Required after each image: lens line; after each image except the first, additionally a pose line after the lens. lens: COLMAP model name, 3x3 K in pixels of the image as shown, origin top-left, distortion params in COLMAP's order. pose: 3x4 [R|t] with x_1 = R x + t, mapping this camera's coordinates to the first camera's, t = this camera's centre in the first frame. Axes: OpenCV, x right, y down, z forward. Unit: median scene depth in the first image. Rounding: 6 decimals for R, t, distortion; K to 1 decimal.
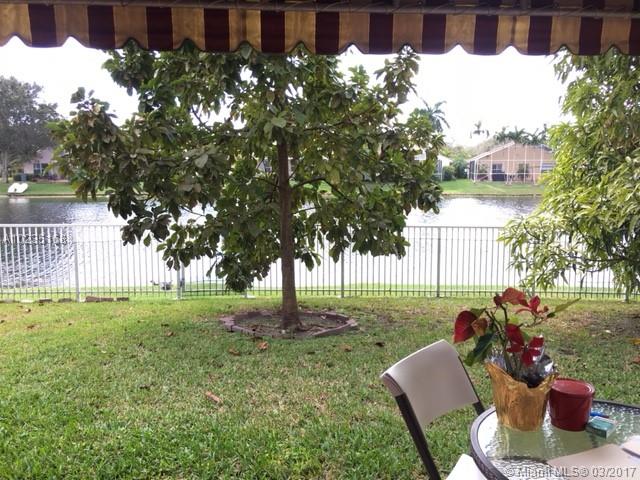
lens RADIAL K [[536.8, 0, 344.5], [0, 536.8, 248.7], [0, 0, 1]] dist [0.066681, -0.099441]
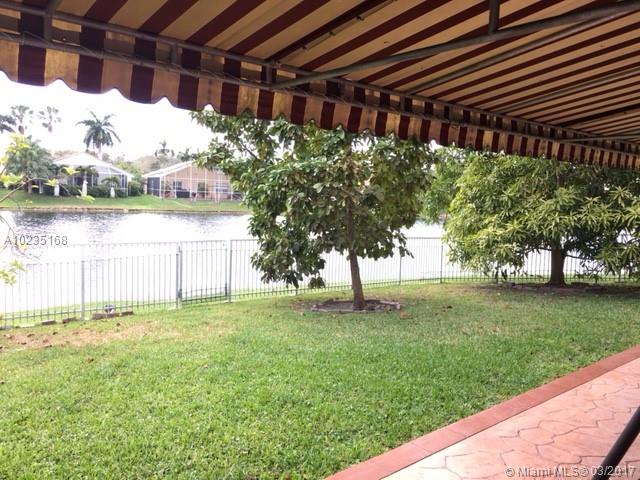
lens RADIAL K [[536.8, 0, 323.0], [0, 536.8, 241.6], [0, 0, 1]] dist [0.066681, -0.099441]
pose [[0.809844, -0.025293, 0.586099, -0.765835], [0.046789, 0.998672, -0.021554, -0.011888], [-0.584776, 0.044878, 0.809952, -0.157298]]
